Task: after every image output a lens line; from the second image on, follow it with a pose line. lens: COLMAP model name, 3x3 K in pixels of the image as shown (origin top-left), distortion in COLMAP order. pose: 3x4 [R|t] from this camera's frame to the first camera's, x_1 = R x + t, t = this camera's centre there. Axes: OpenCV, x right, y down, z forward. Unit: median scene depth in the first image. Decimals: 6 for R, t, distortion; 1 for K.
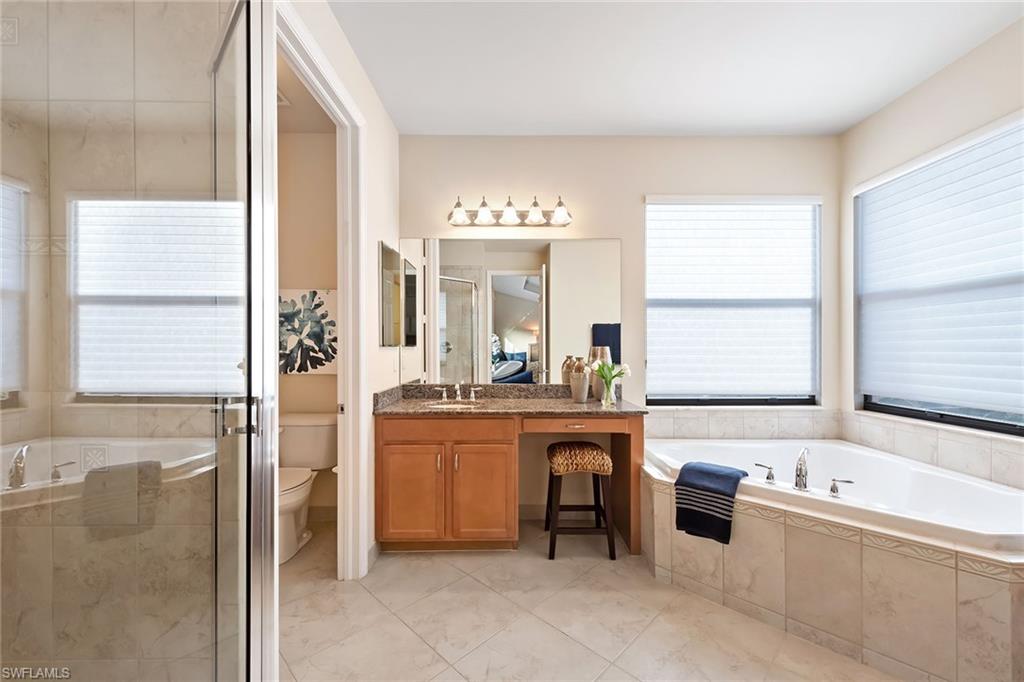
lens RADIAL K [[401.3, 0, 510.2], [0, 401.3, 344.1], [0, 0, 1]] dist [0.000207, -0.000113]
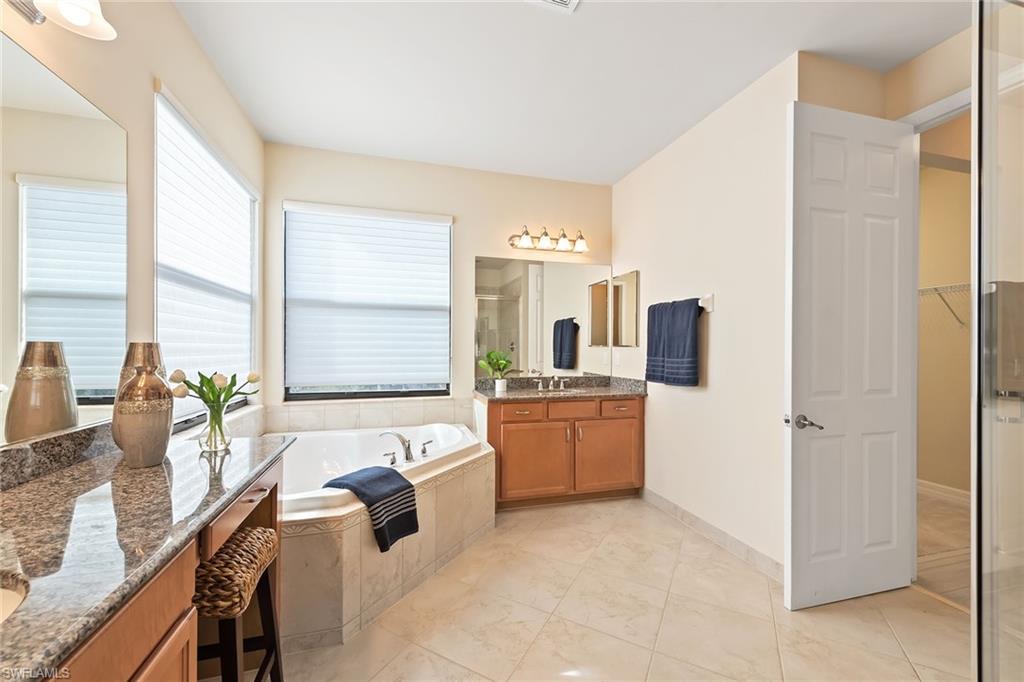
lens RADIAL K [[388.2, 0, 512.0], [0, 388.2, 341.0], [0, 0, 1]] dist [0.000077, -0.000007]
pose [[-0.251421, 0.012005, 0.967803, -0.485945], [-0.008702, 0.999855, -0.014664, 0.006070], [-0.967839, -0.012109, -0.251280, 0.938432]]
